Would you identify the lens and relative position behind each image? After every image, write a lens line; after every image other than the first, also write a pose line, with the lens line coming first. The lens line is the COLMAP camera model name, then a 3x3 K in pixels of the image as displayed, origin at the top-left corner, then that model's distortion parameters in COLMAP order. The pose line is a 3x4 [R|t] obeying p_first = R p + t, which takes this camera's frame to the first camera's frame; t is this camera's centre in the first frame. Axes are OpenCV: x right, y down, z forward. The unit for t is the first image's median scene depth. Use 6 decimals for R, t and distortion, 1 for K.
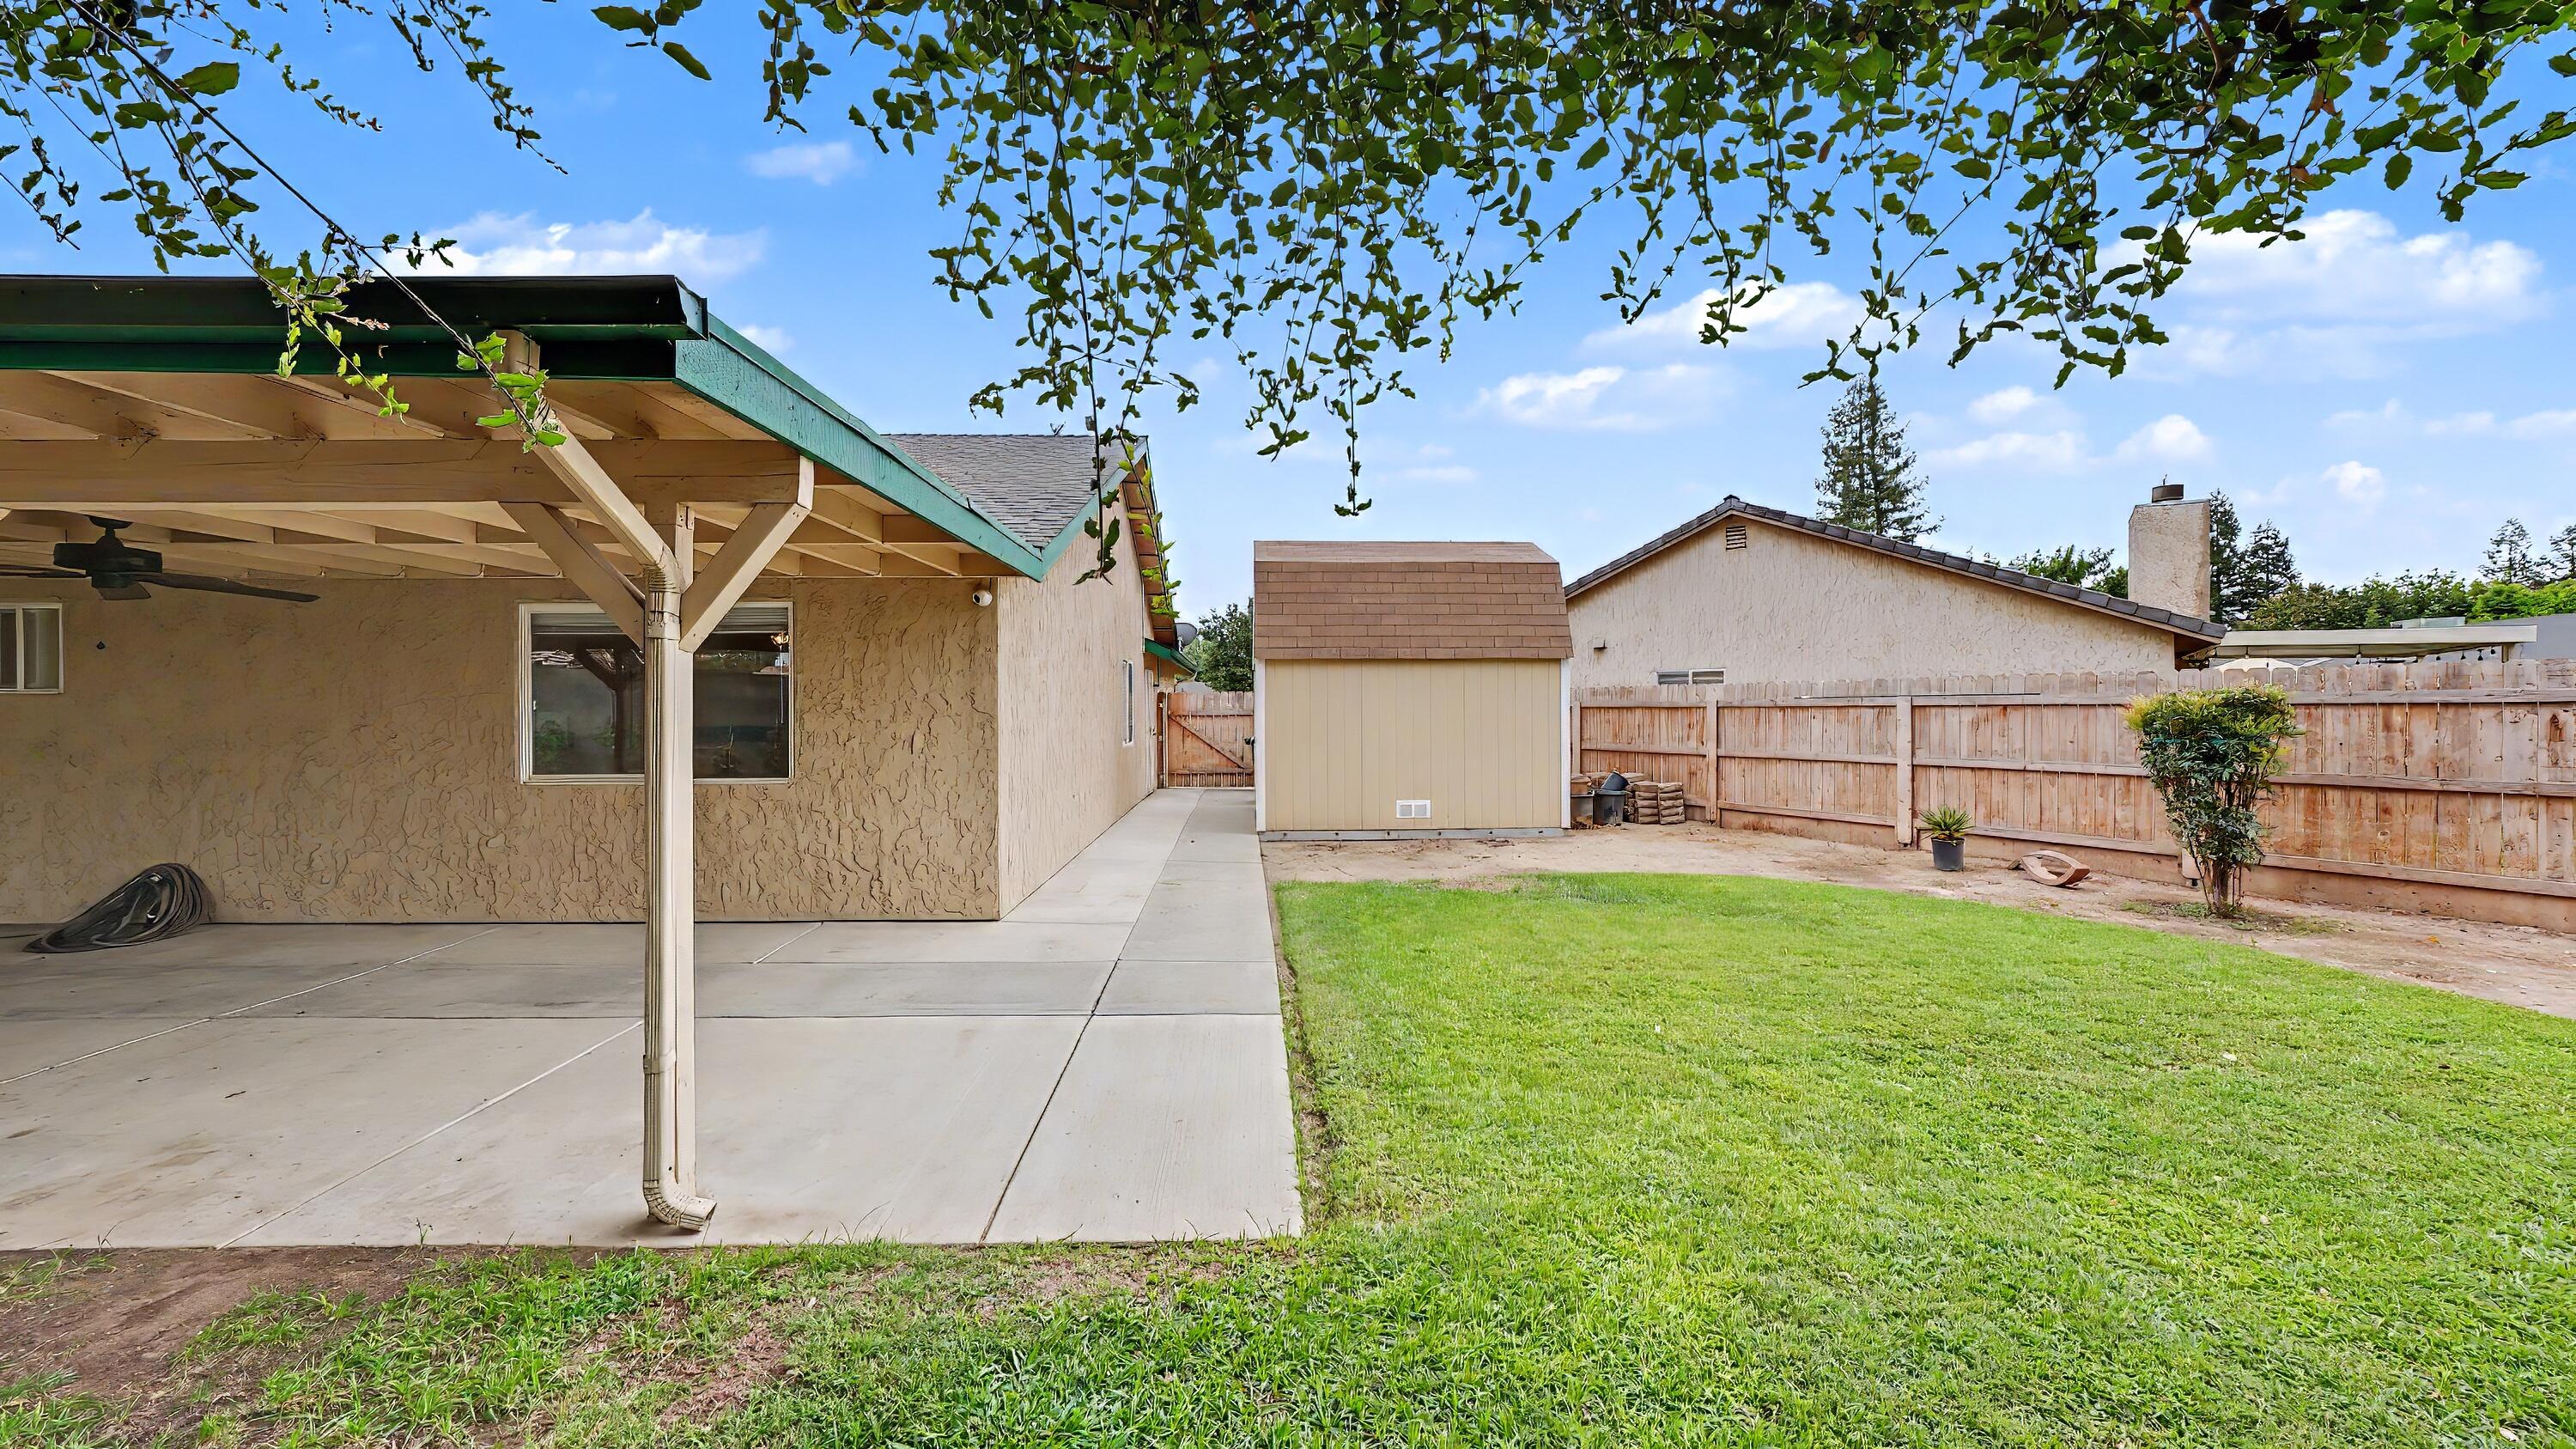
lens RADIAL K [[879.6, 0, 1288.0], [0, 879.6, 724.5], [0, 0, 1]] dist [0.000011, 0.000004]
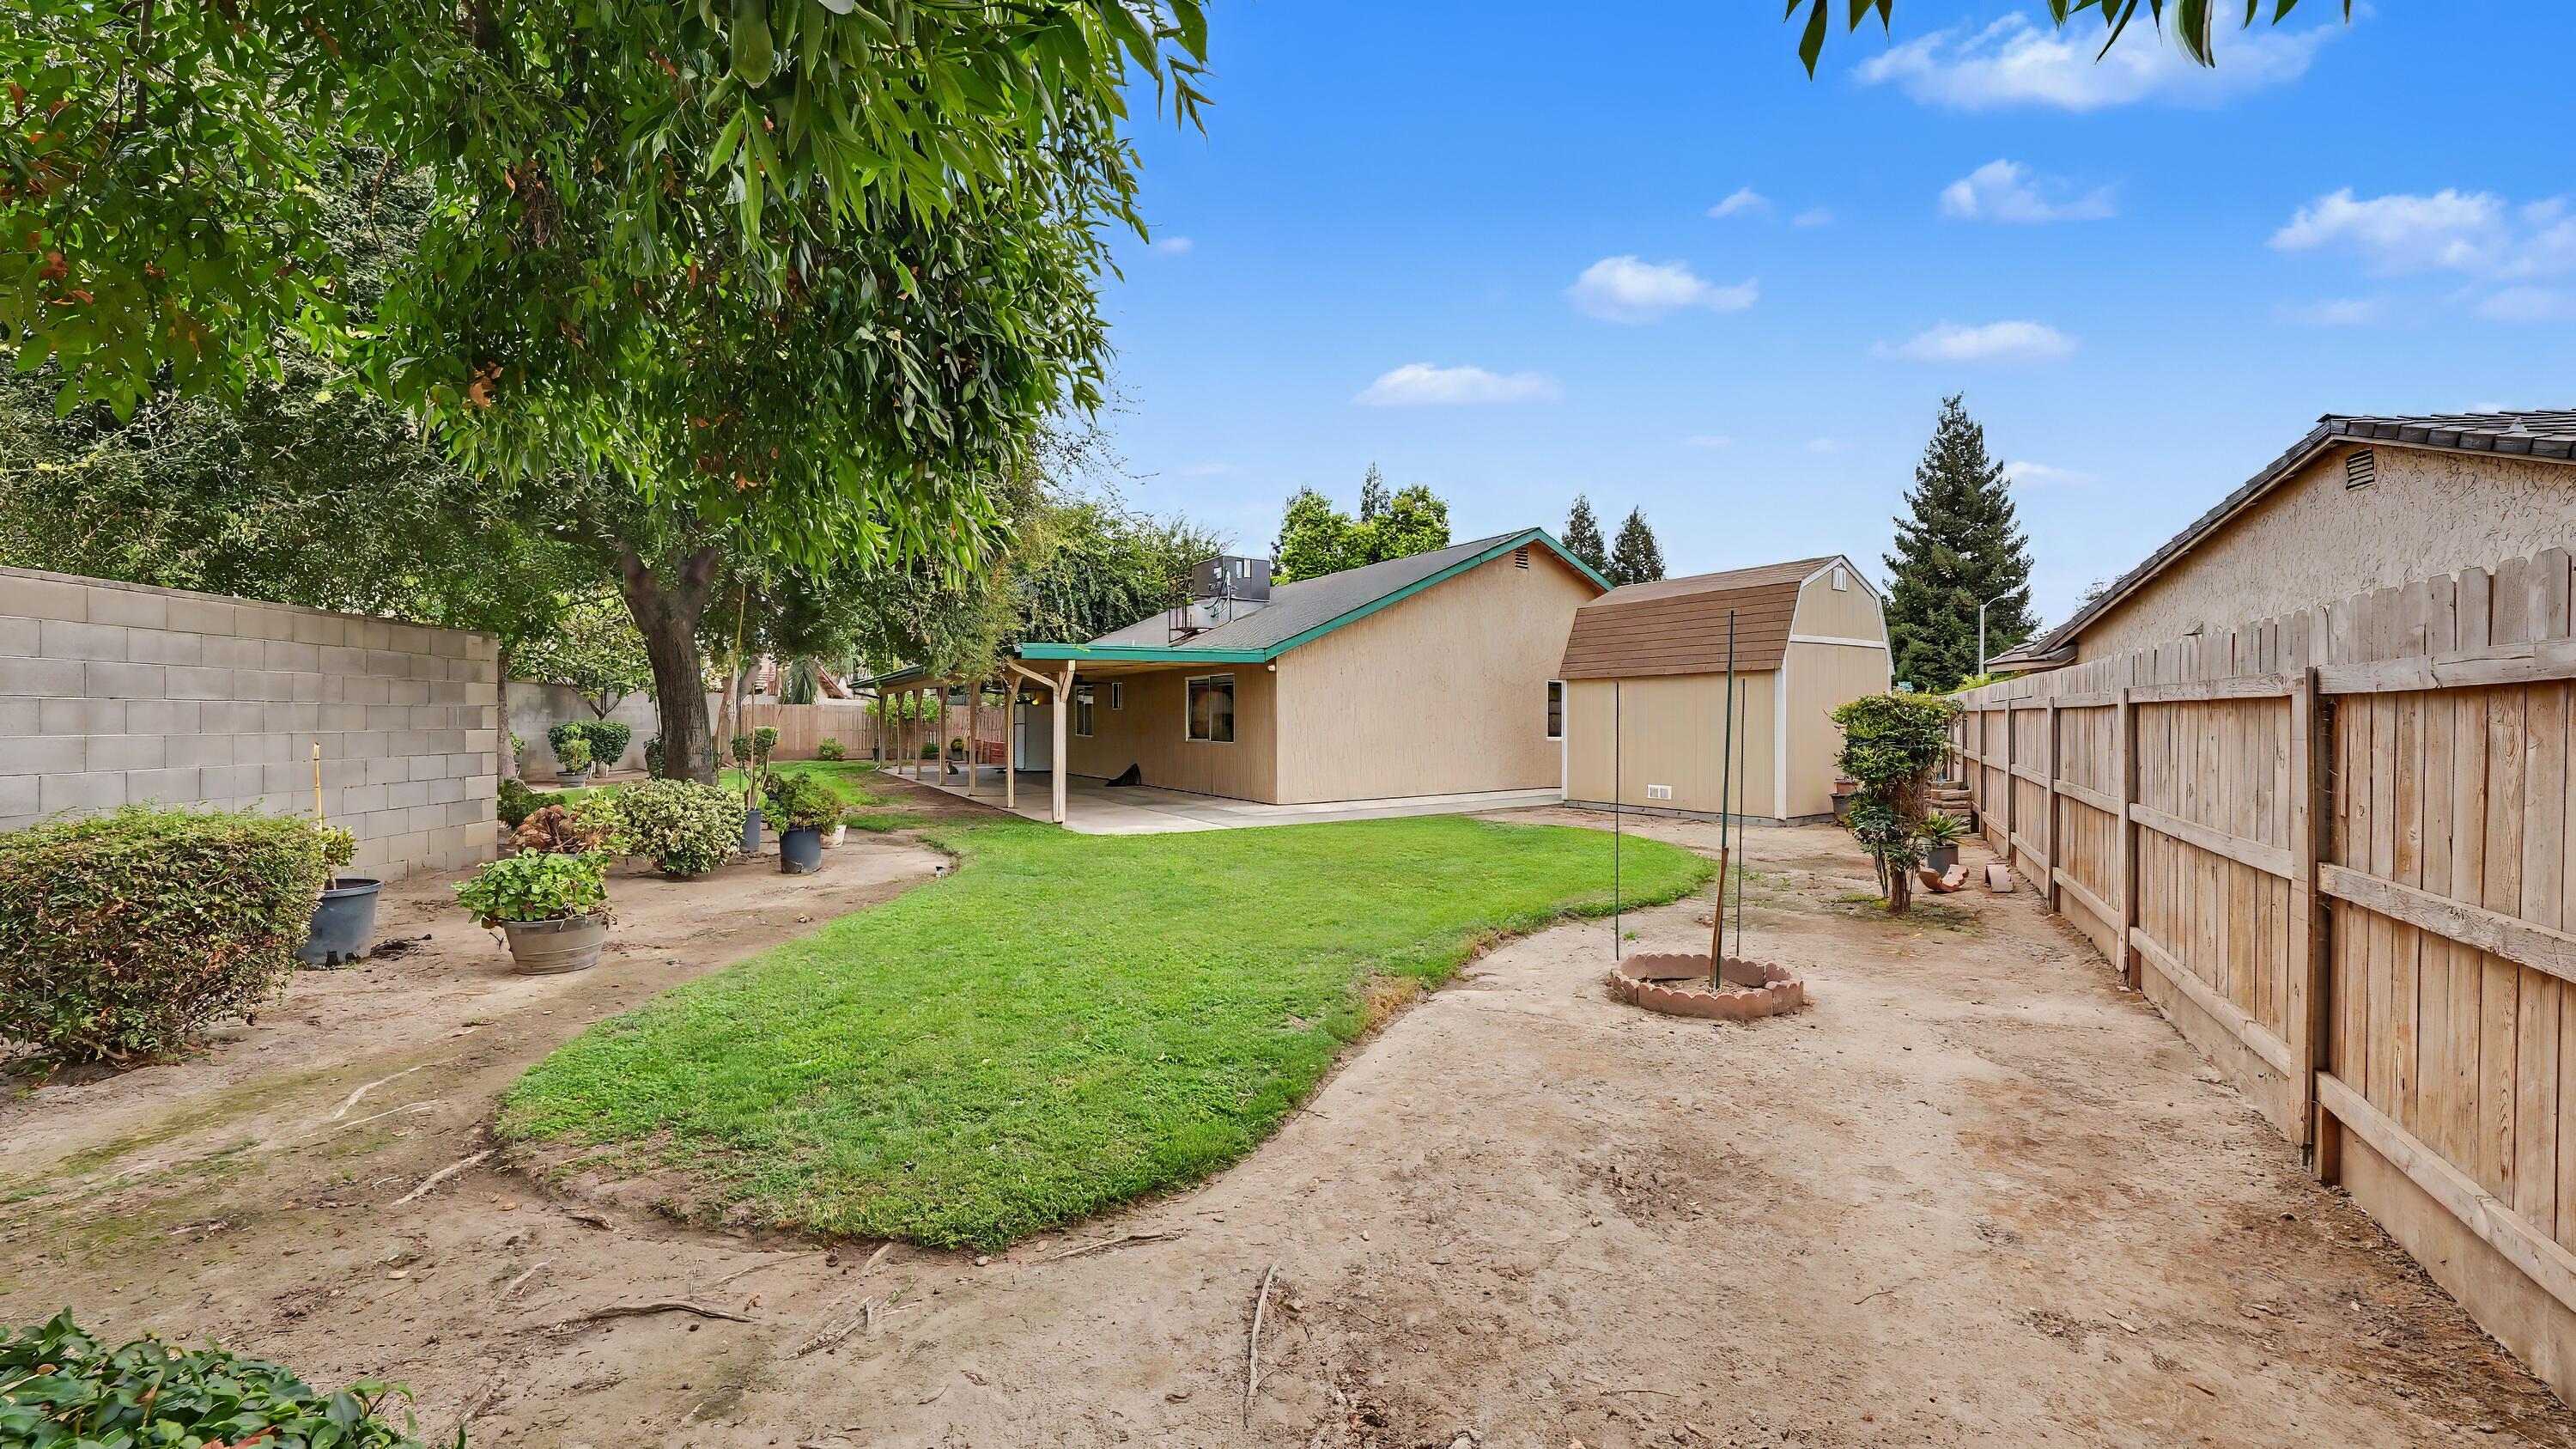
lens RADIAL K [[879.6, 0, 1288.0], [0, 879.6, 724.5], [0, 0, 1]] dist [0.000011, 0.000004]
pose [[0.534829, 0.010304, -0.844897, 0.759628], [-0.018481, 0.999829, 0.000495, 0.004303], [0.844758, 0.015350, 0.534928, -0.095495]]
